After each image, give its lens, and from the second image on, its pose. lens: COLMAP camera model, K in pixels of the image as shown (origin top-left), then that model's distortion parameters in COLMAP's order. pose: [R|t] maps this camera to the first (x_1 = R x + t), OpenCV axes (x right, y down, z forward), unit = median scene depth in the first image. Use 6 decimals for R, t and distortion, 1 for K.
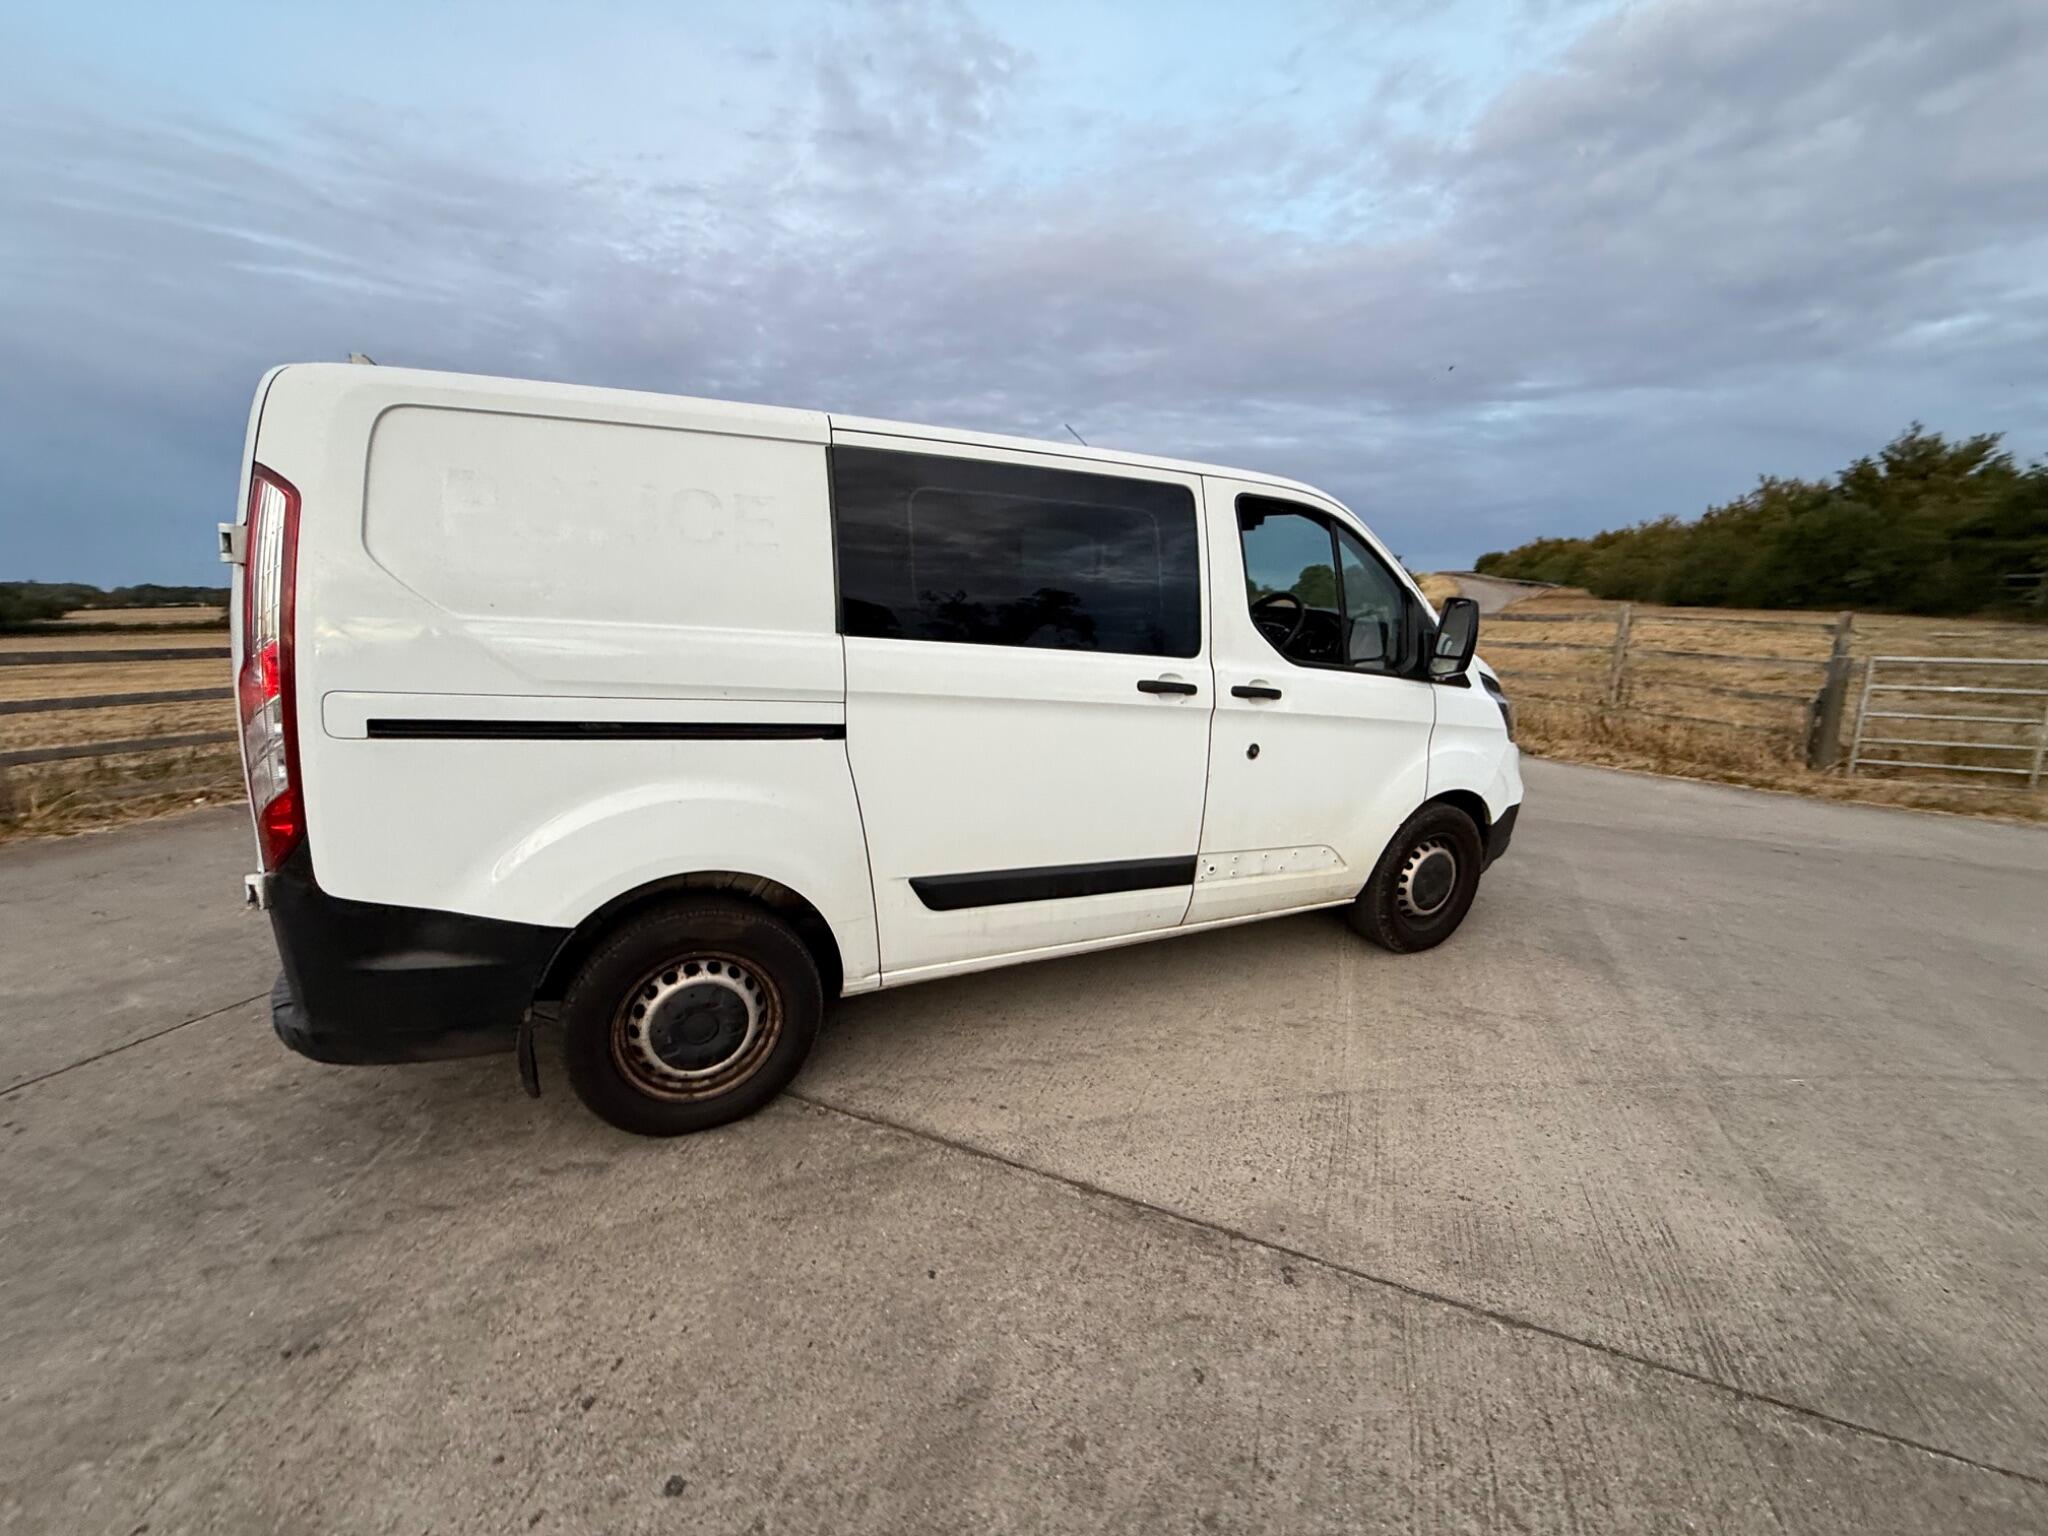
lens RADIAL K [[814.2, 0, 1021.3], [0, 814.2, 776.3], [0, 0, 1]] dist [-0.000590, -0.000084]
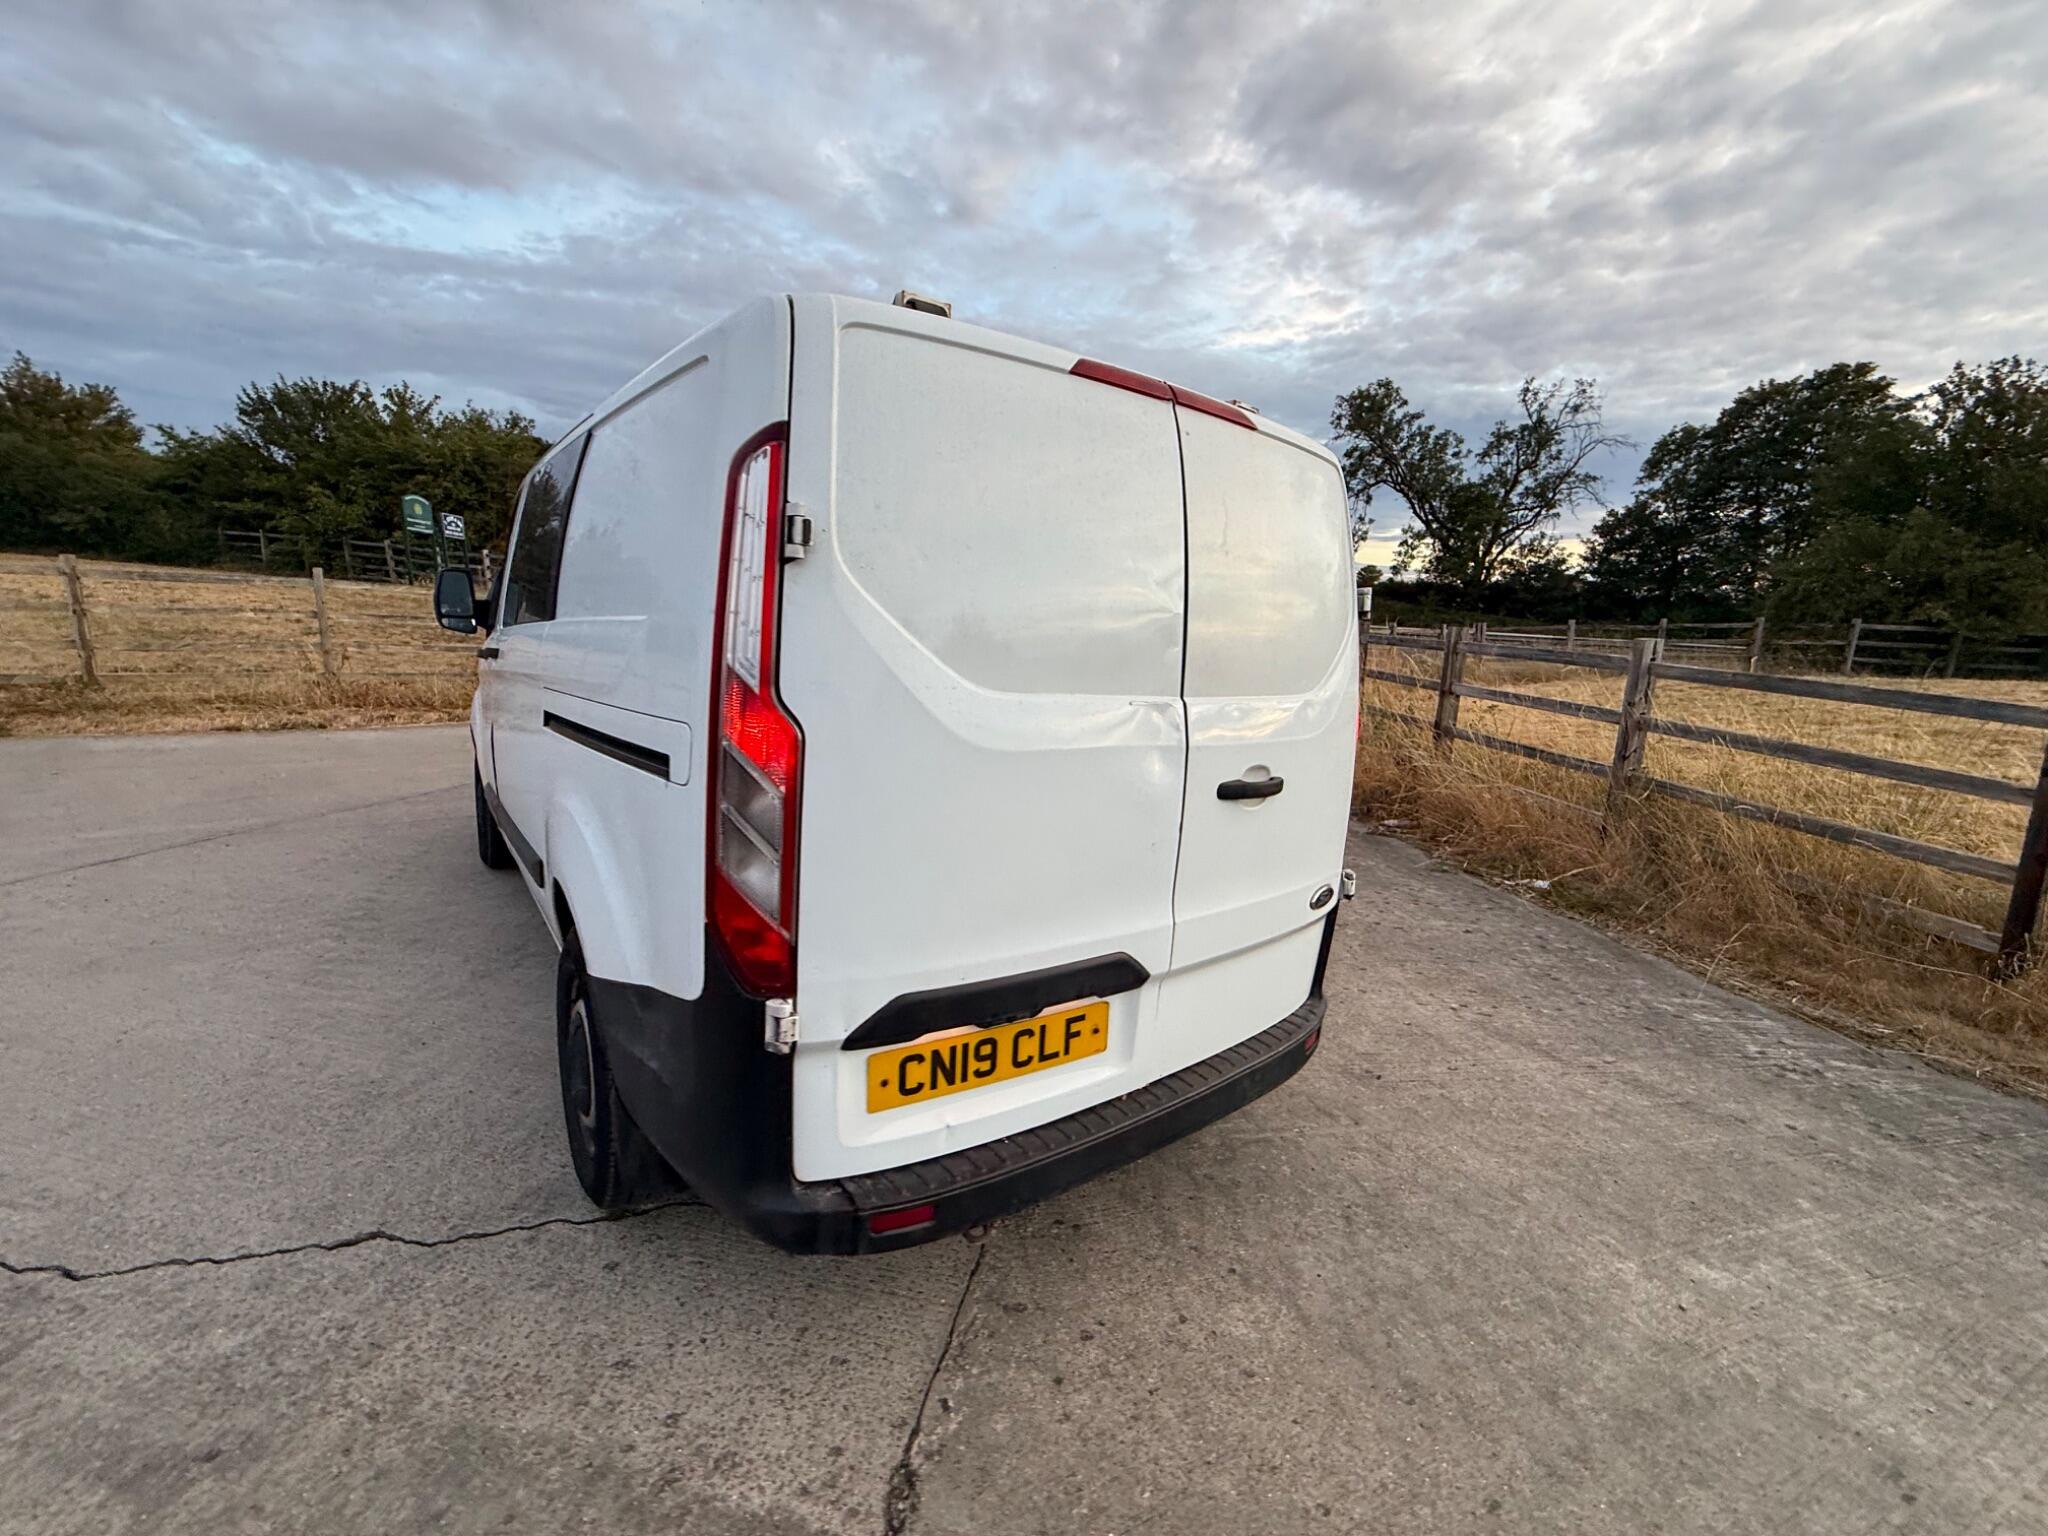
lens RADIAL K [[814.2, 0, 1017.3], [0, 814.2, 778.1], [0, 0, 1]] dist [-0.000590, -0.000084]
pose [[-0.175700, -0.223521, 0.958732, -1.521871], [0.152387, 0.955968, 0.250804, -0.302937], [-0.972578, 0.190164, -0.133902, 1.235555]]
